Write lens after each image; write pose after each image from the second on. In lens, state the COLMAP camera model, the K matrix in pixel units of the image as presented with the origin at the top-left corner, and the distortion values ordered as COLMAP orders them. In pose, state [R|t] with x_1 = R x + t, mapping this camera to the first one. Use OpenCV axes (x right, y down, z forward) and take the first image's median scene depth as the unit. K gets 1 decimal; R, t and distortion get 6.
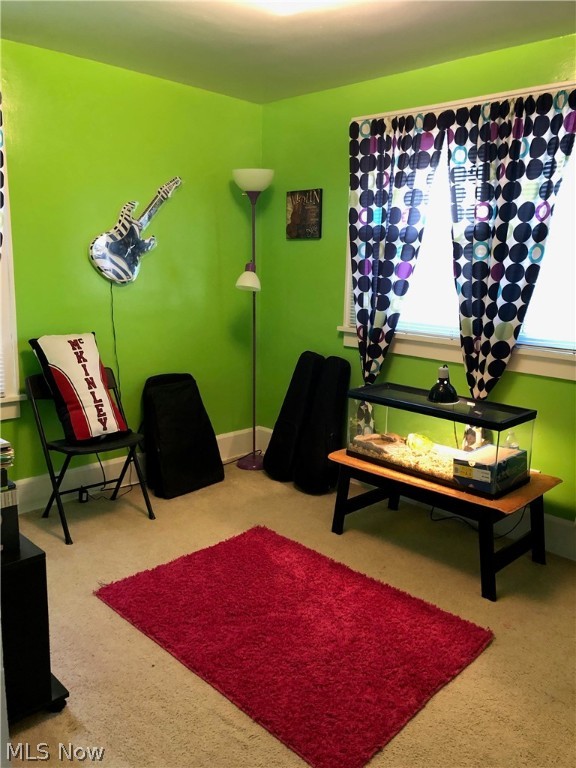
lens RADIAL K [[631.4, 0, 288.0], [0, 631.4, 384.0], [0, 0, 1]] dist [0.023327, -0.005515]
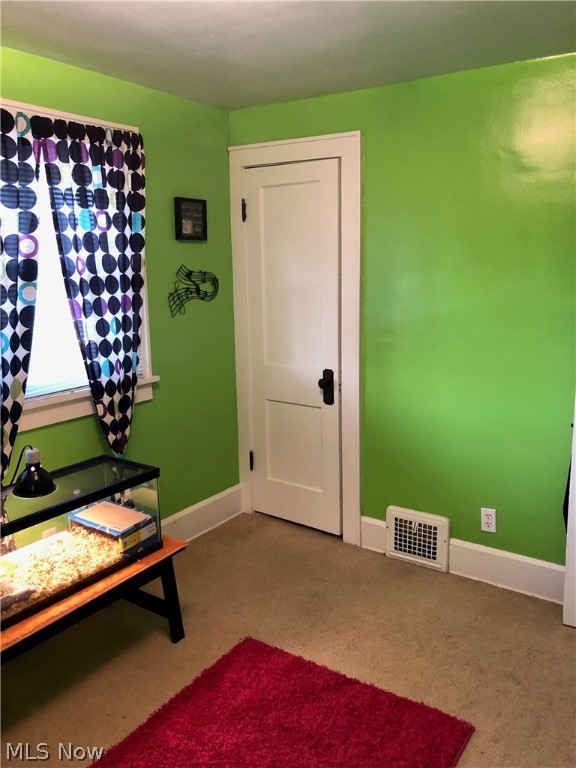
lens RADIAL K [[614.8, 0, 288.0], [0, 614.8, 384.0], [0, 0, 1]] dist [-0.049677, -0.002202]
pose [[-0.166154, -0.218083, 0.961682, -0.509730], [0.216171, 0.943461, 0.251300, -0.225907], [-0.962114, 0.249642, -0.109616, 0.796531]]
